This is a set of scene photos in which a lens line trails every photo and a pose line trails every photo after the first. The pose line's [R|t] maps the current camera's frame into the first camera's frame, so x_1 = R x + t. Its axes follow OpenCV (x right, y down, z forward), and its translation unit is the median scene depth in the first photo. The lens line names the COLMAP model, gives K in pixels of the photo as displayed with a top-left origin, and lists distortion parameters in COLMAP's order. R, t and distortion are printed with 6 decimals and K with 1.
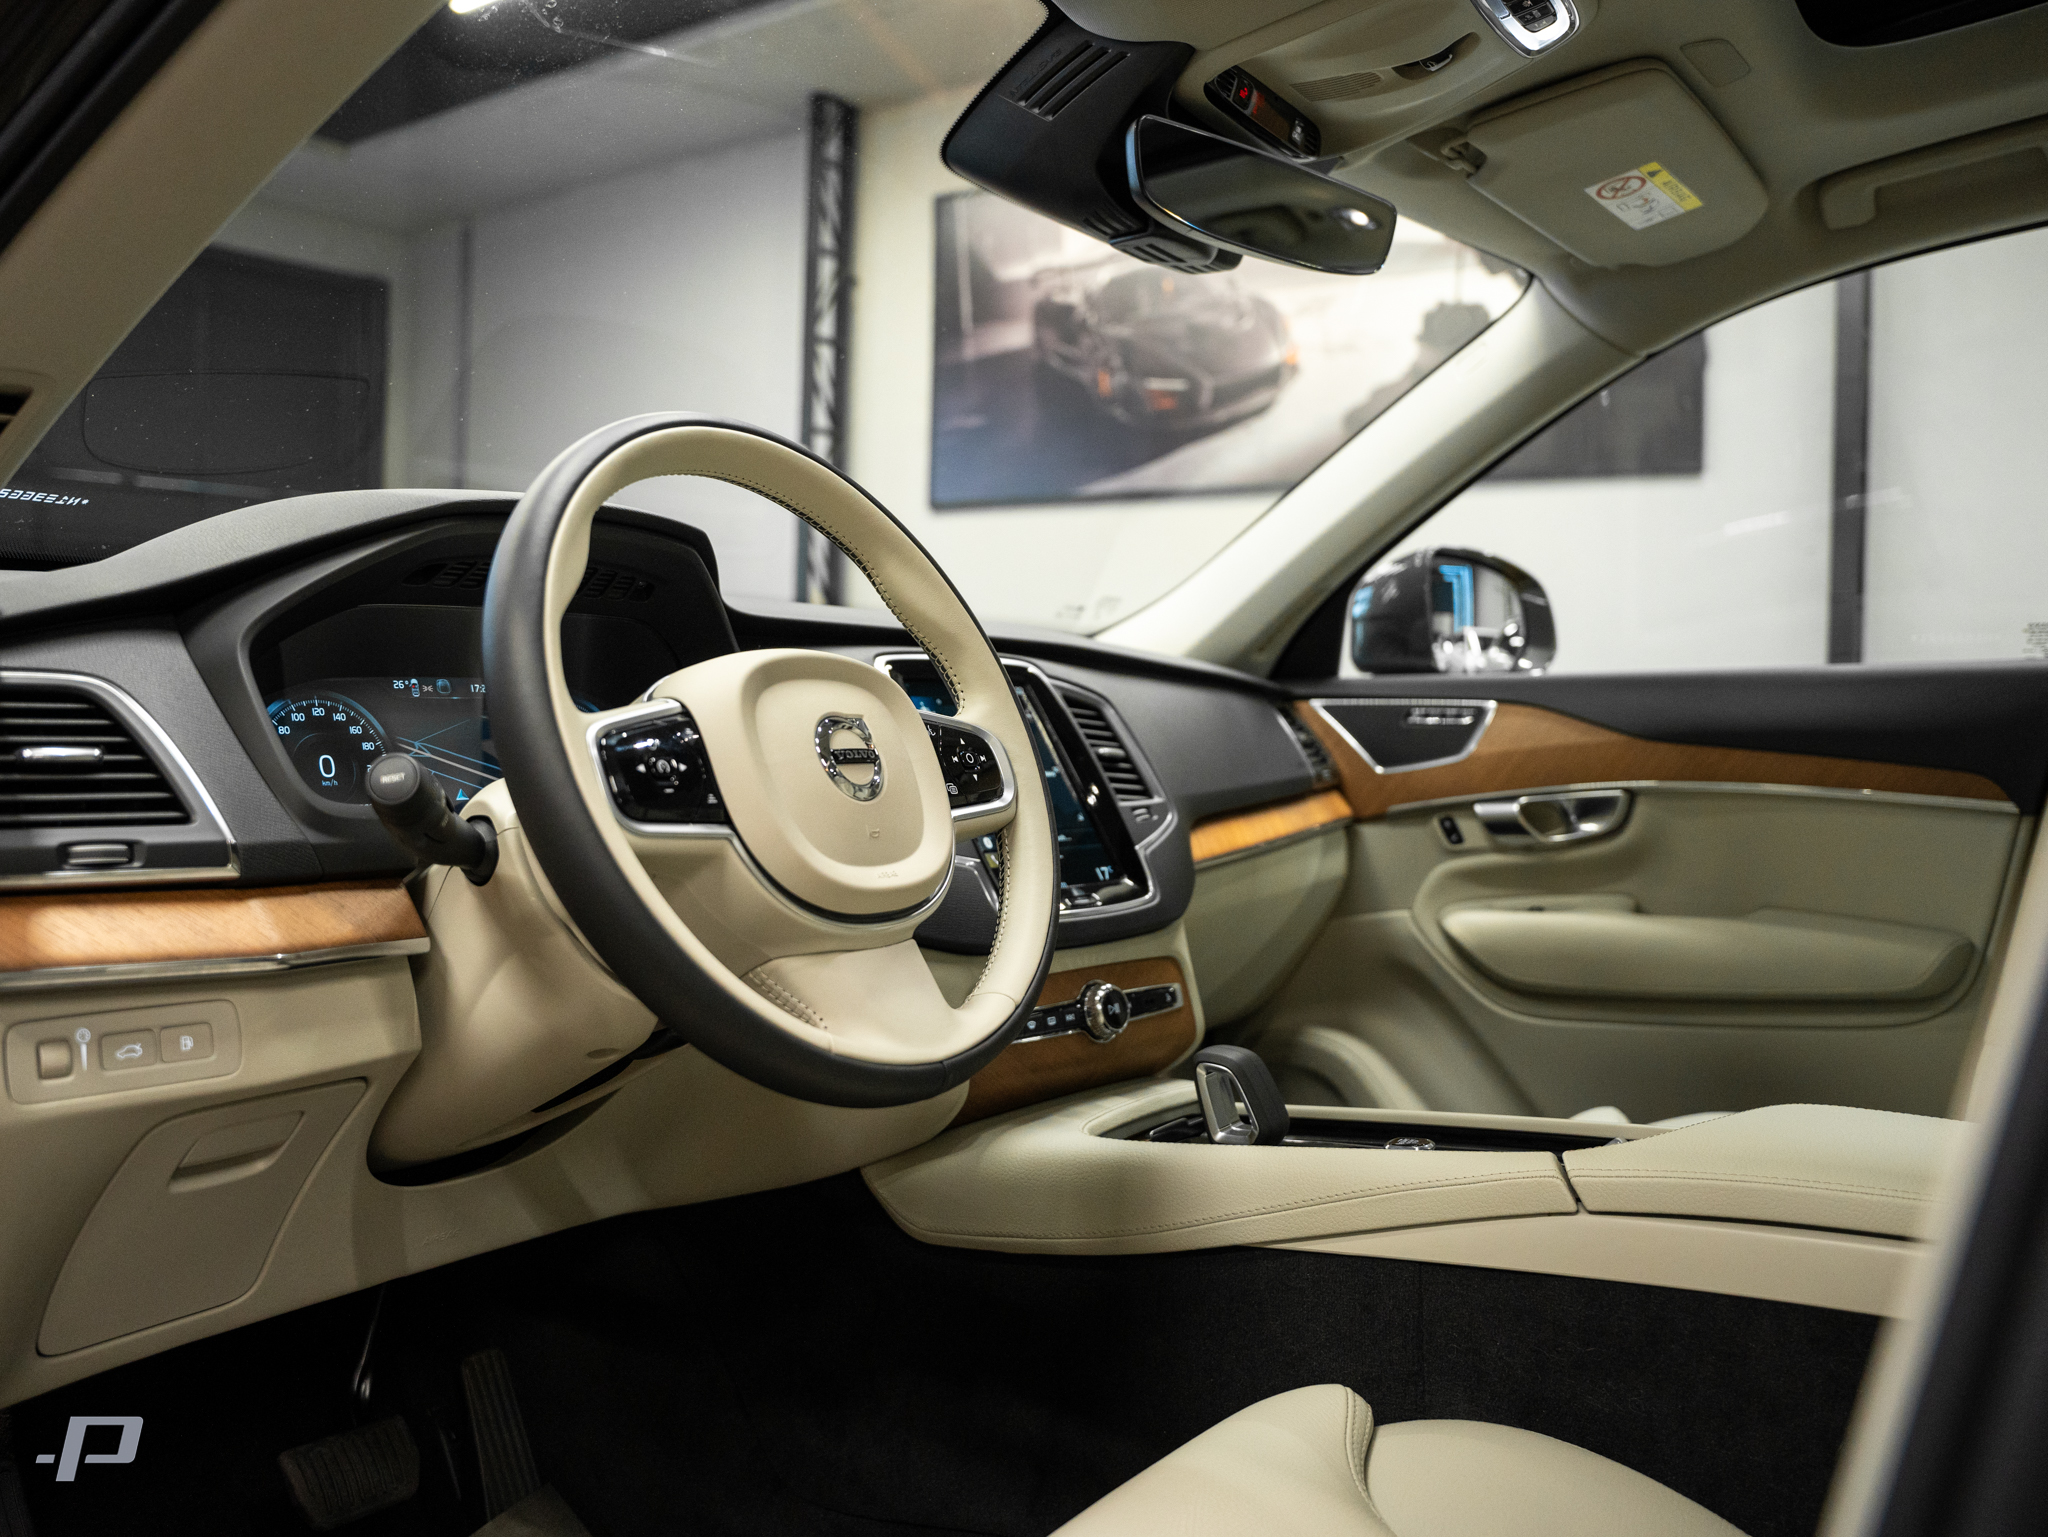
lens RADIAL K [[1607.9, 0, 1027.3], [0, 1607.9, 756.5], [0, 0, 1]] dist [-0.131988, 0.019462]
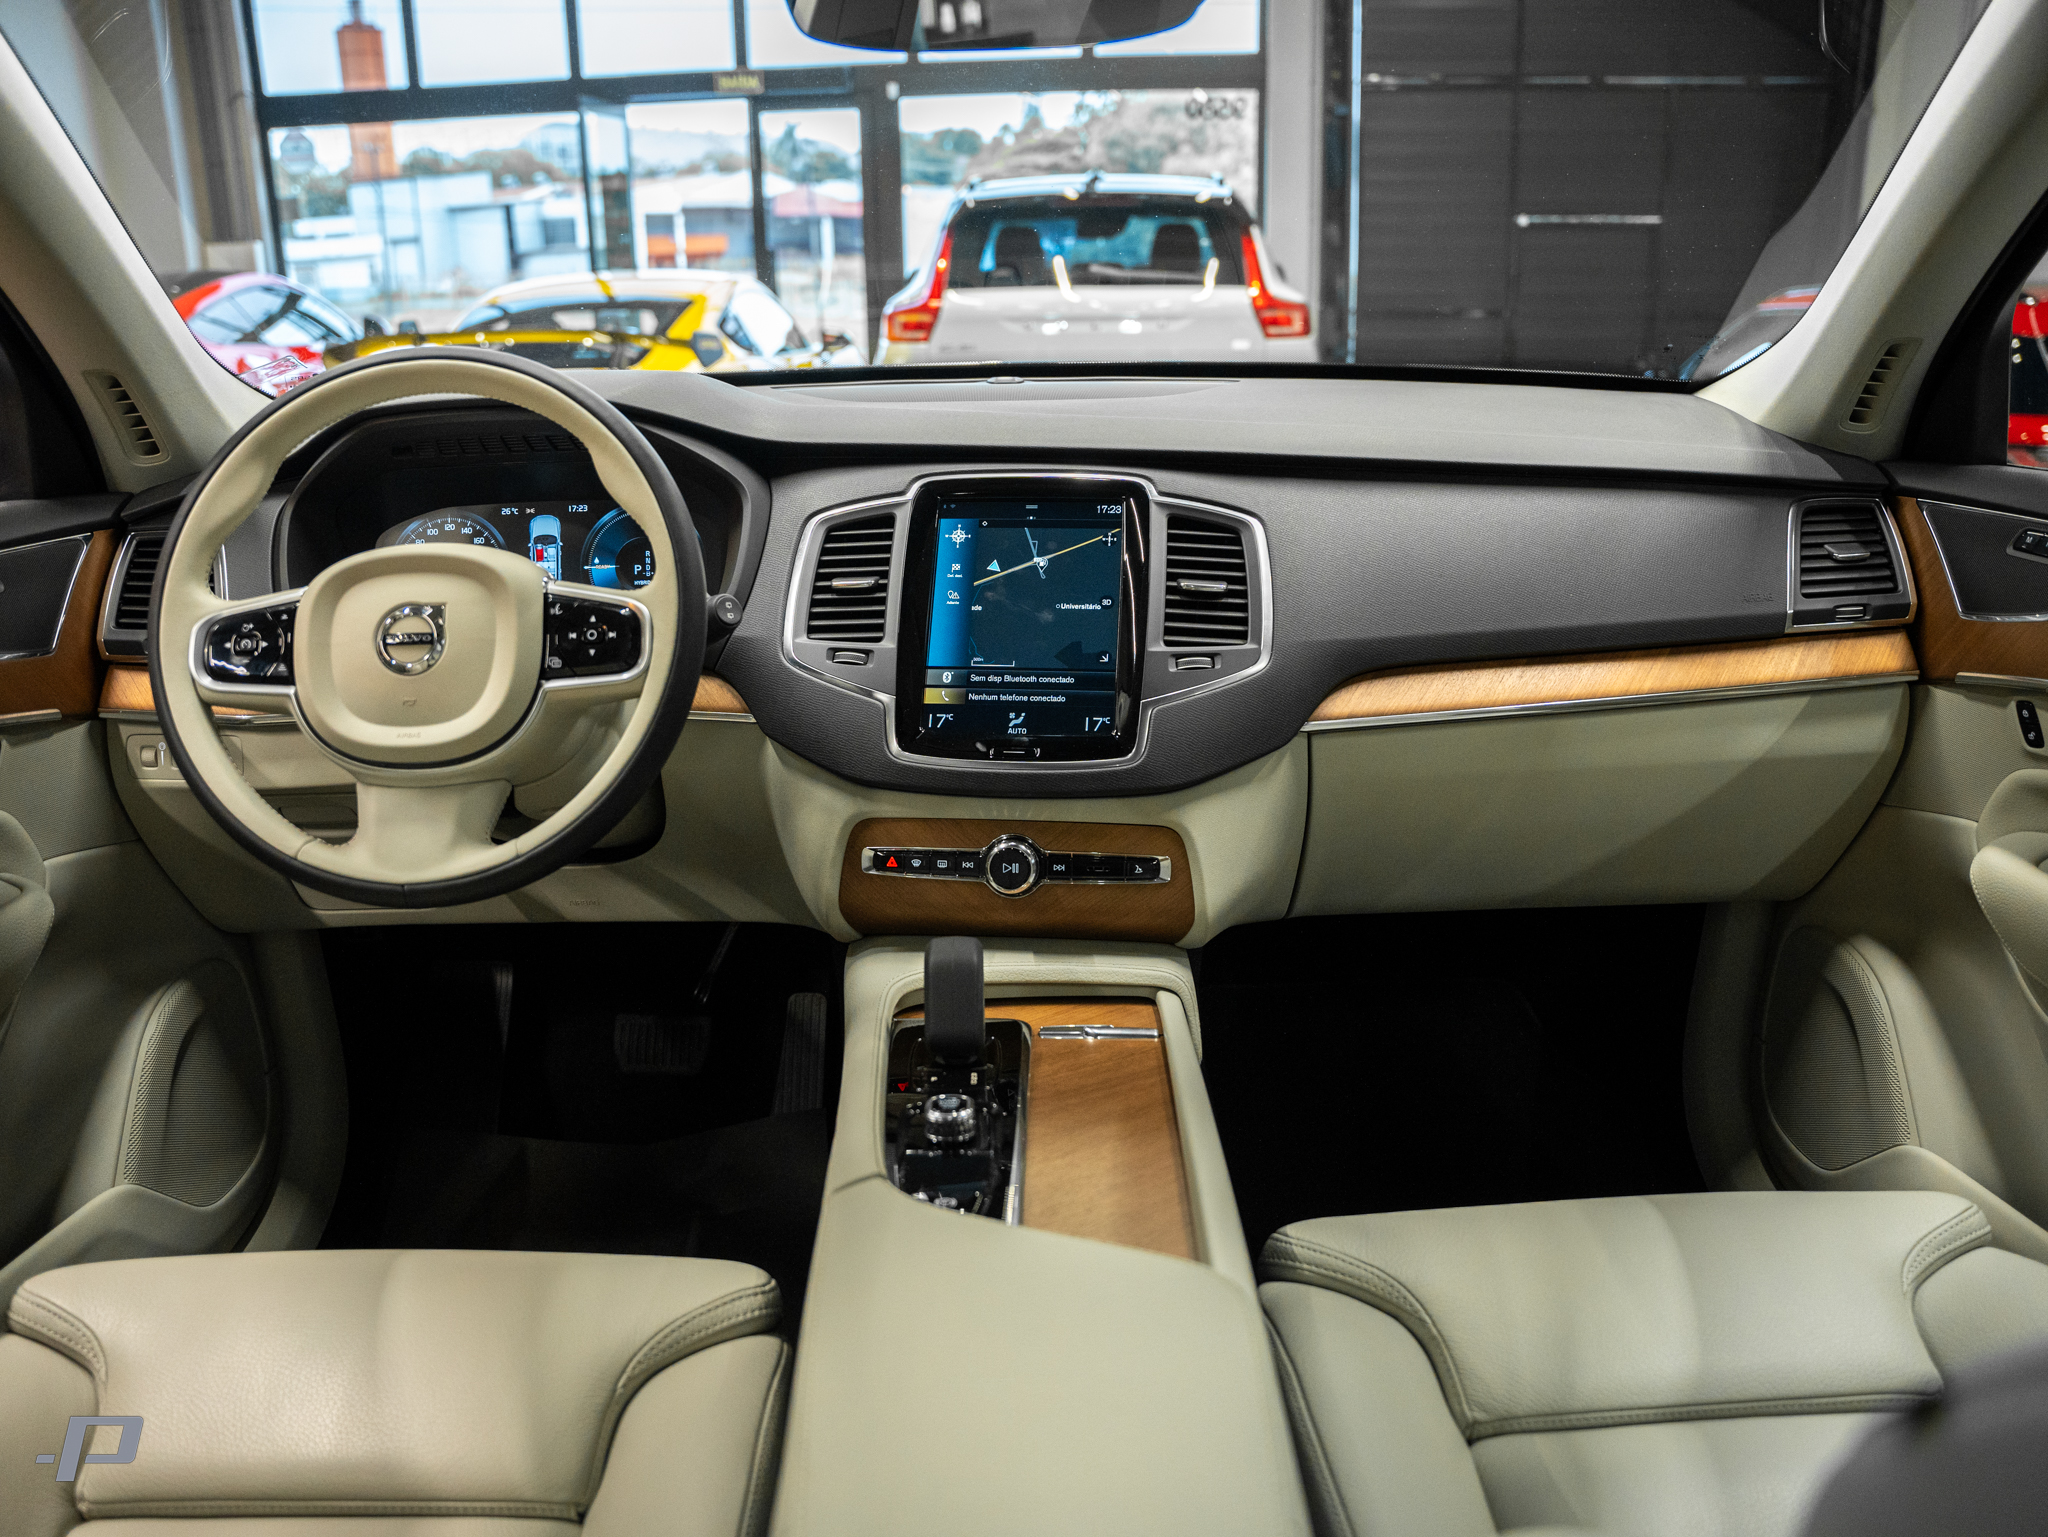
lens RADIAL K [[1607.9, 0, 1018.9], [0, 1607.9, 763.6], [0, 0, 1]] dist [-0.131988, 0.019462]
pose [[0.568144, 0.220704, -0.792781, 1.294306], [0.003301, 0.962746, 0.270386, -0.264954], [0.822922, -0.156235, 0.546250, 0.765222]]
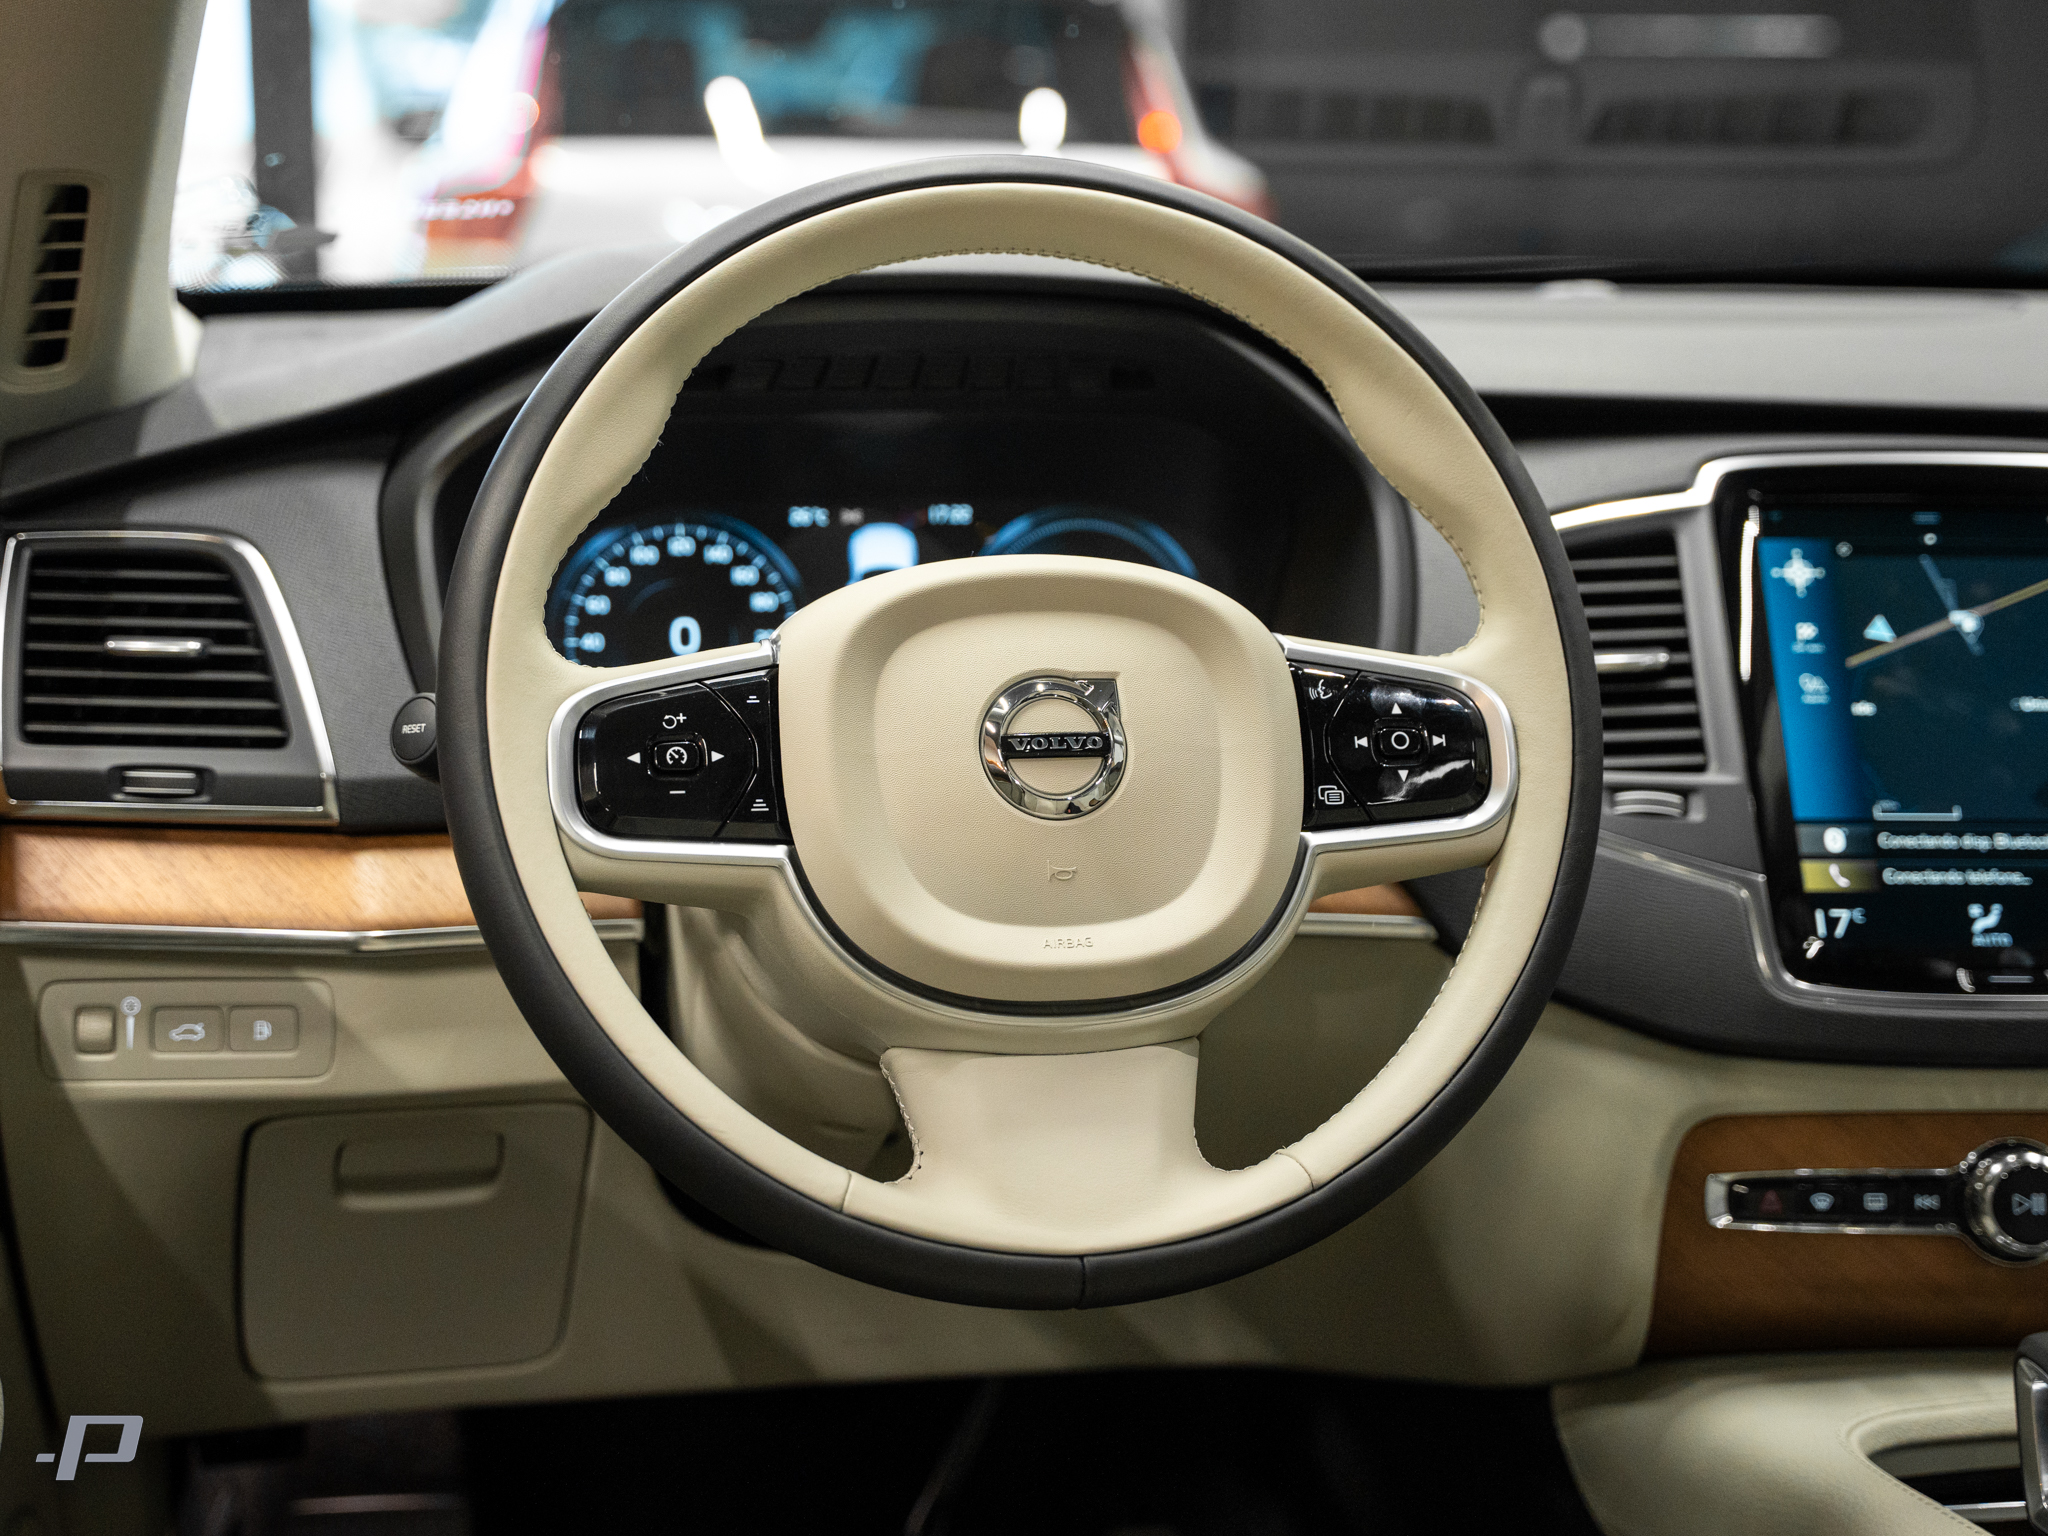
lens RADIAL K [[3276.2, 0, 1016.9], [0, 3276.2, 757.0], [0, 0, 1]] dist [0.034015, 0.000000]
pose [[0.713326, 0.125454, -0.689512, 0.823852], [-0.024183, 0.987668, 0.154684, -0.208534], [0.700415, -0.093666, 0.707563, 0.103967]]
